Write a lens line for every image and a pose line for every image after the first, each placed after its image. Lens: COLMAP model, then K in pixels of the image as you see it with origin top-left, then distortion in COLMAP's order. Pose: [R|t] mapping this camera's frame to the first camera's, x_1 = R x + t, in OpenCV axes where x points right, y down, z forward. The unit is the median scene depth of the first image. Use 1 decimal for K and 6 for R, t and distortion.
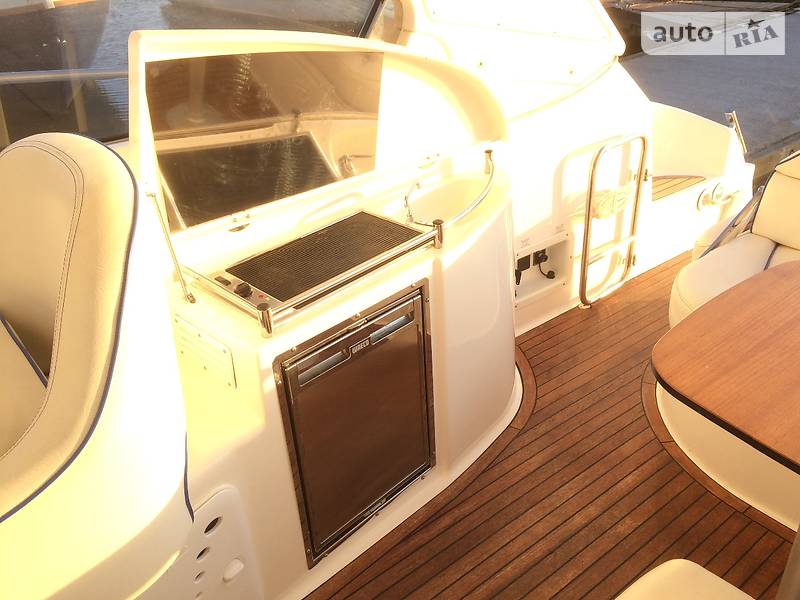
lens RADIAL K [[690.9, 0, 394.3], [0, 690.9, 299.2], [0, 0, 1]] dist [0.094578, -0.133544]
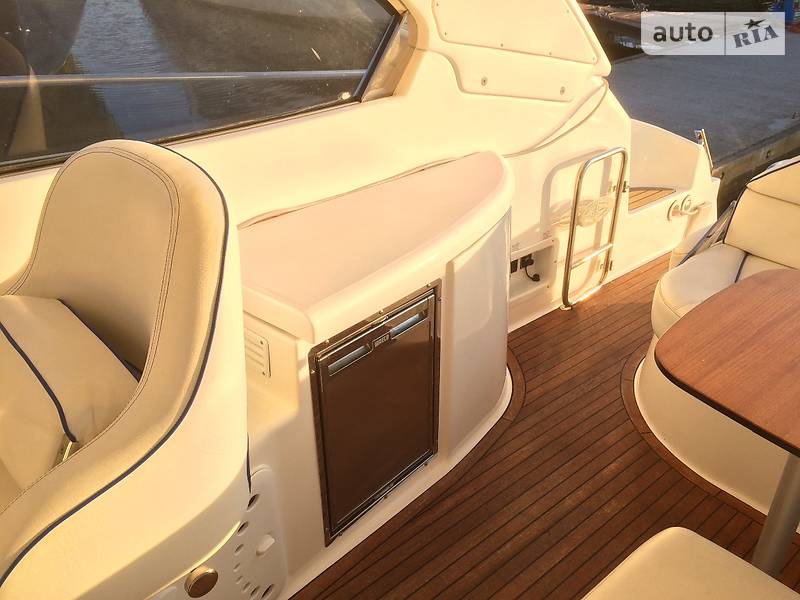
lens RADIAL K [[690.9, 0, 394.3], [0, 690.9, 299.2], [0, 0, 1]] dist [0.094578, -0.133544]
pose [[0.998066, 0.016735, 0.059870, -0.074502], [-0.016733, 0.999860, -0.000526, 0.002648], [-0.059870, -0.000477, 0.998206, -0.069082]]
